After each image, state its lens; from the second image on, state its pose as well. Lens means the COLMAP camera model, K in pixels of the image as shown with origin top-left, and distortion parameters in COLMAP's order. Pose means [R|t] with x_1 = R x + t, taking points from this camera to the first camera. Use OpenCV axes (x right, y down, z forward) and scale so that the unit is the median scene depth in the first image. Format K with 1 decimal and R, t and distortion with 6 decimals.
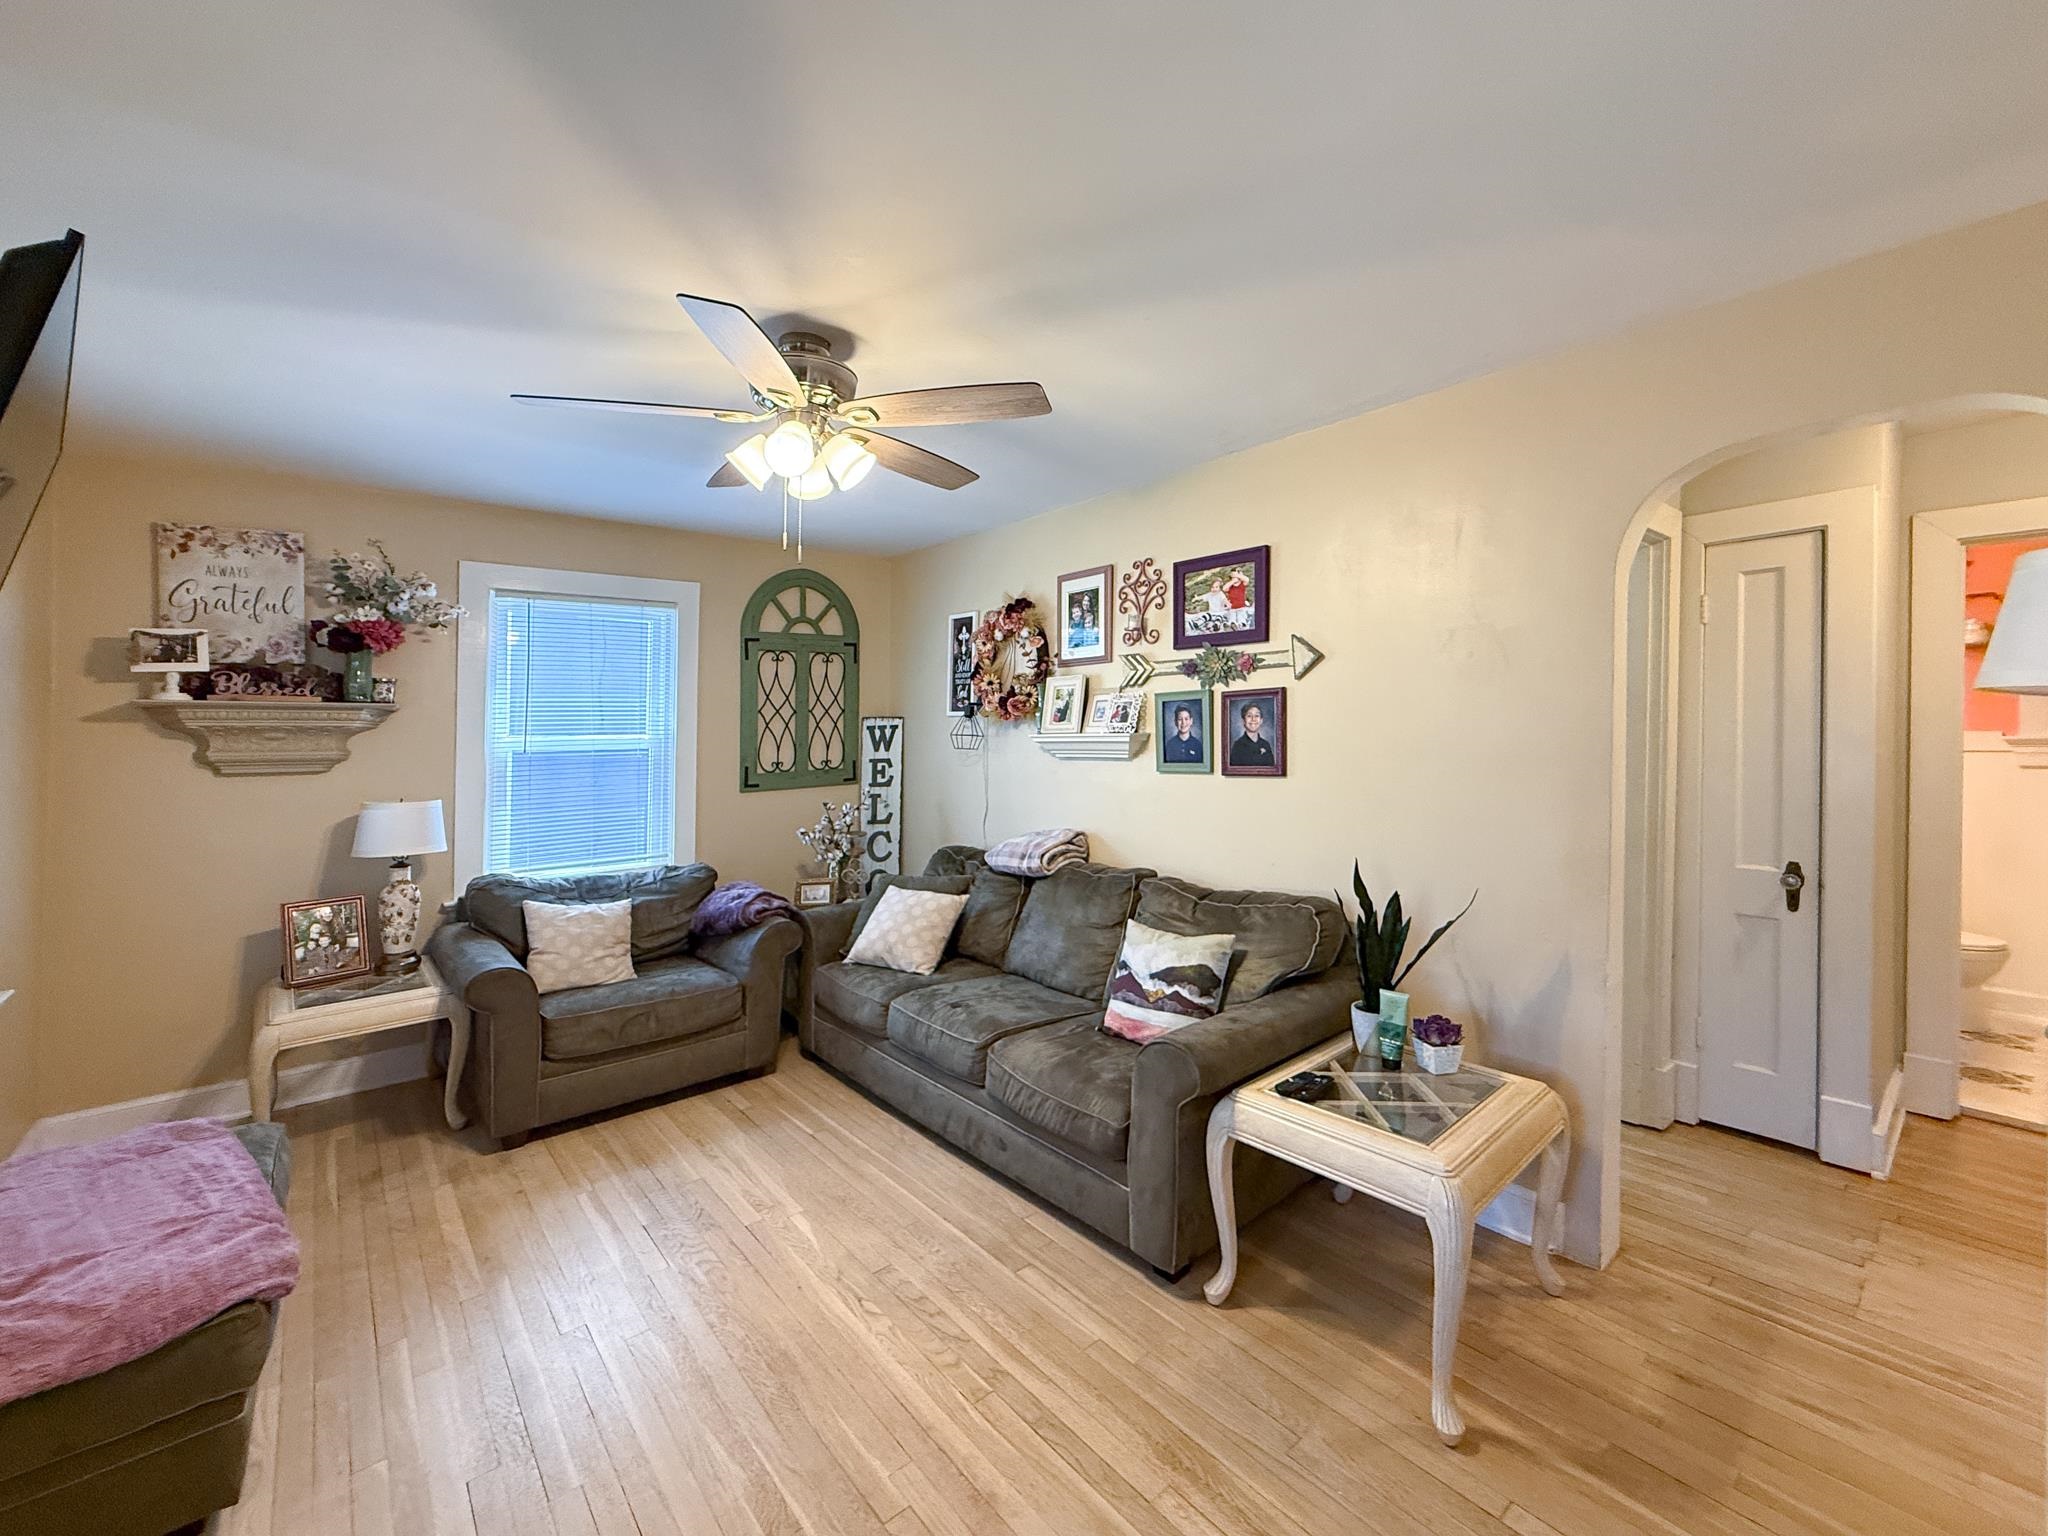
lens RADIAL K [[817.6, 0, 982.9], [0, 817.6, 712.0], [0, 0, 1]] dist [-0.000546, -0.000114]
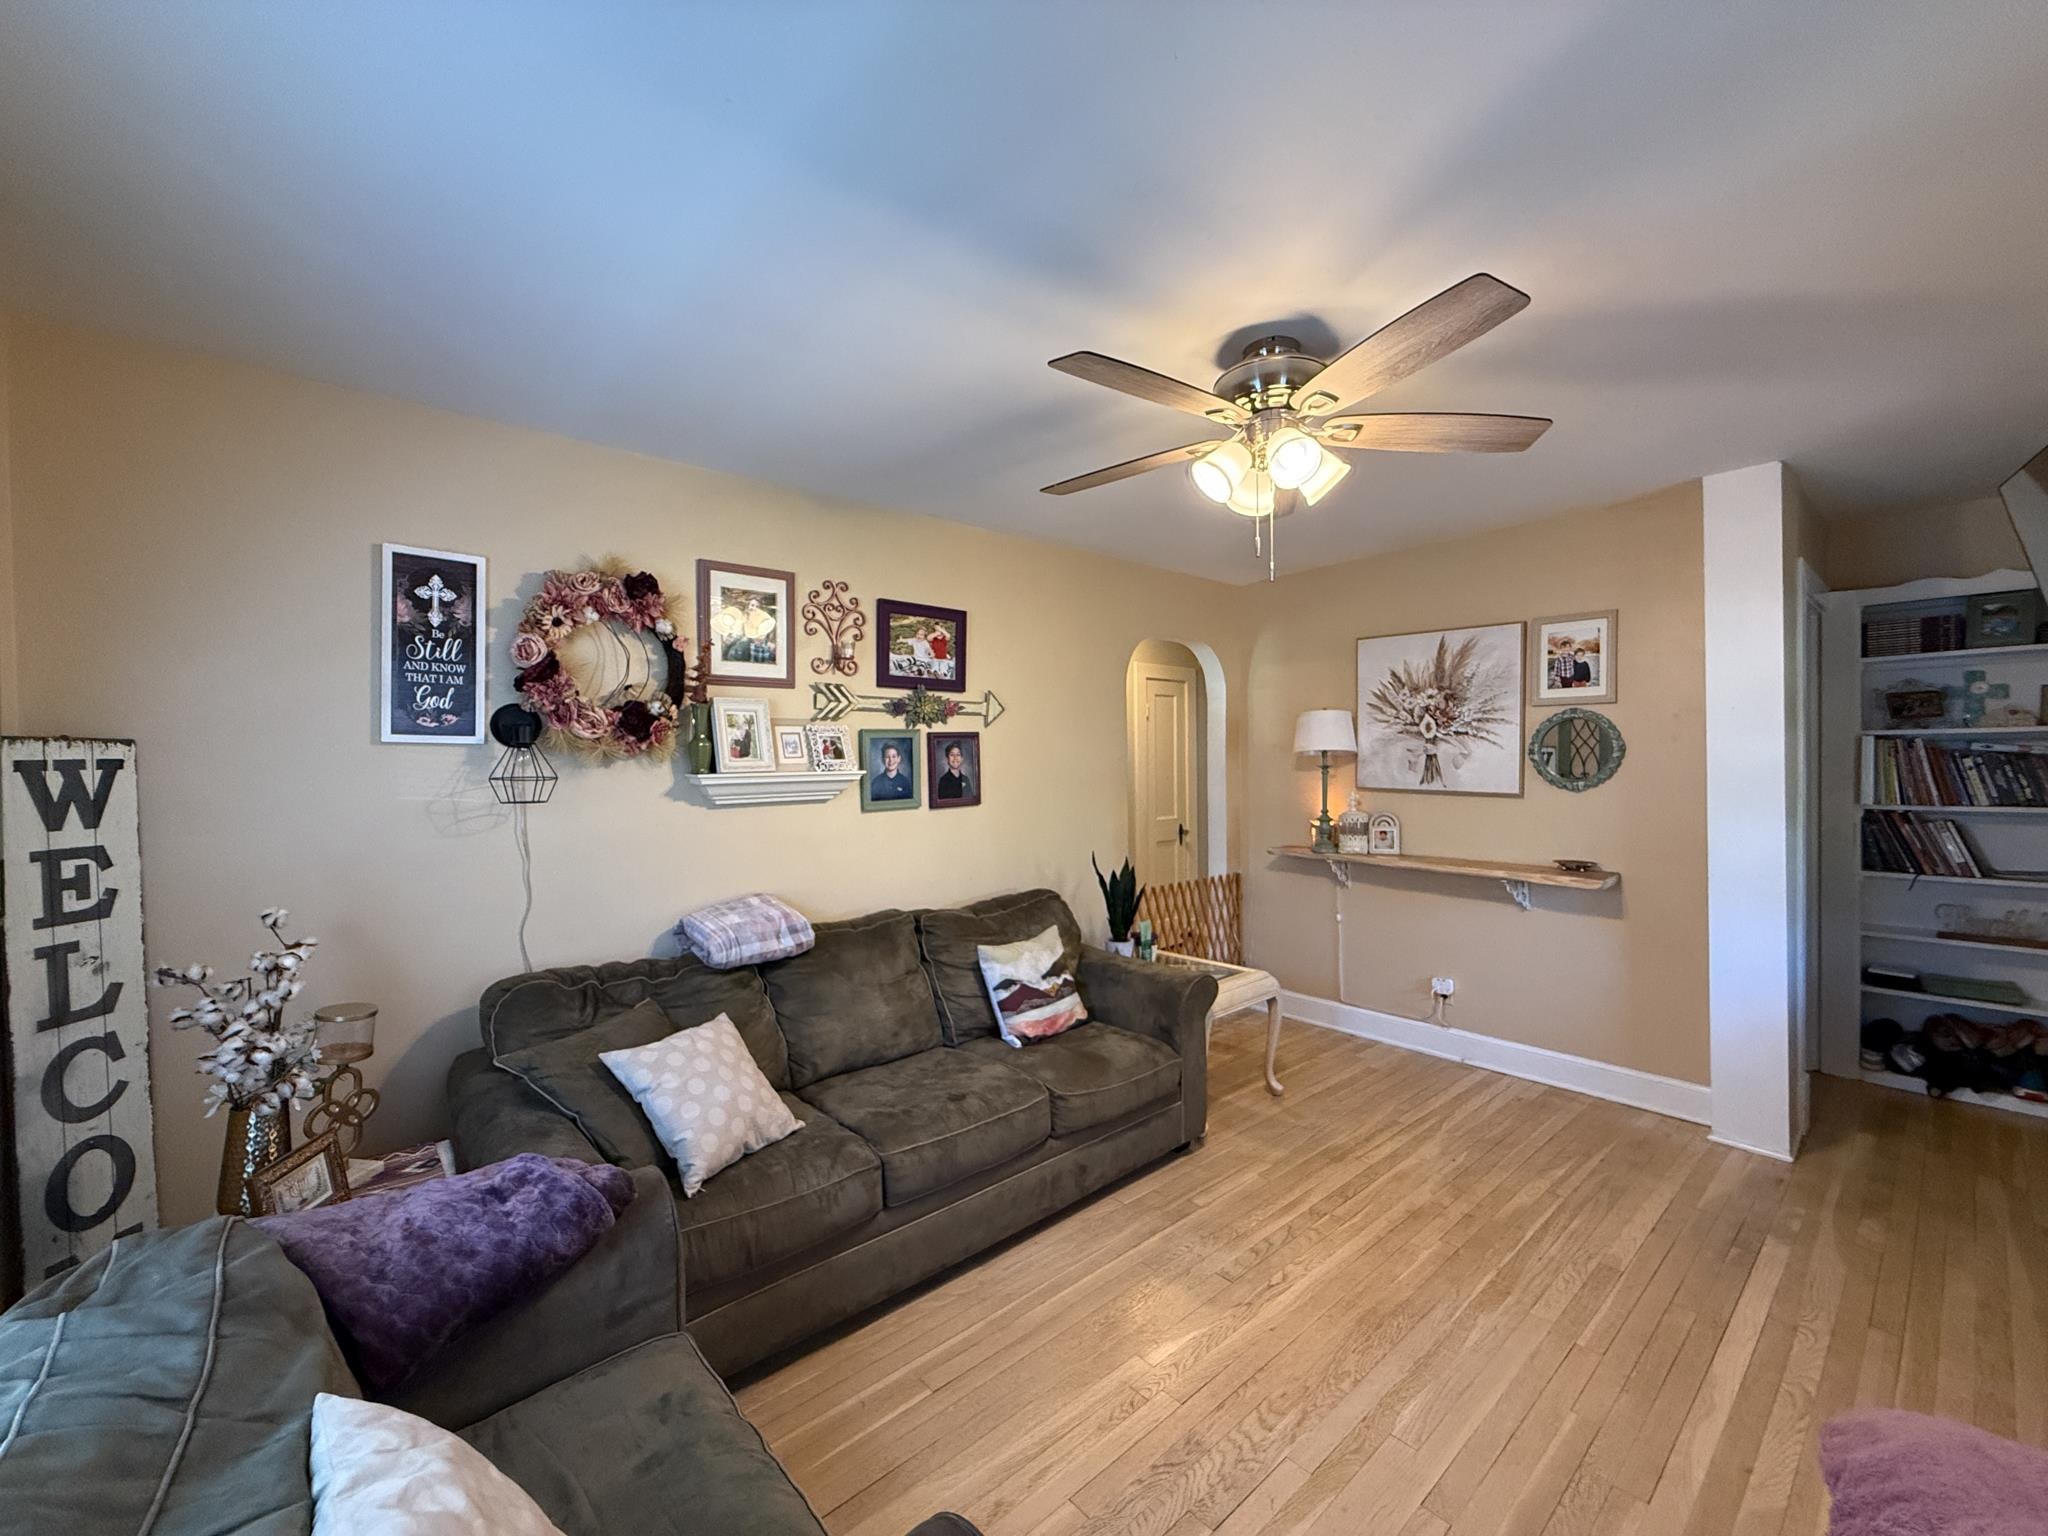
lens RADIAL K [[817.6, 0, 1019.1], [0, 817.6, 782.8], [0, 0, 1]] dist [-0.000546, -0.000114]
pose [[-0.024080, -0.010006, 0.999660, -0.768626], [-0.007549, 0.999923, 0.009826, 0.029912], [-0.999682, -0.007310, -0.024154, 0.863350]]
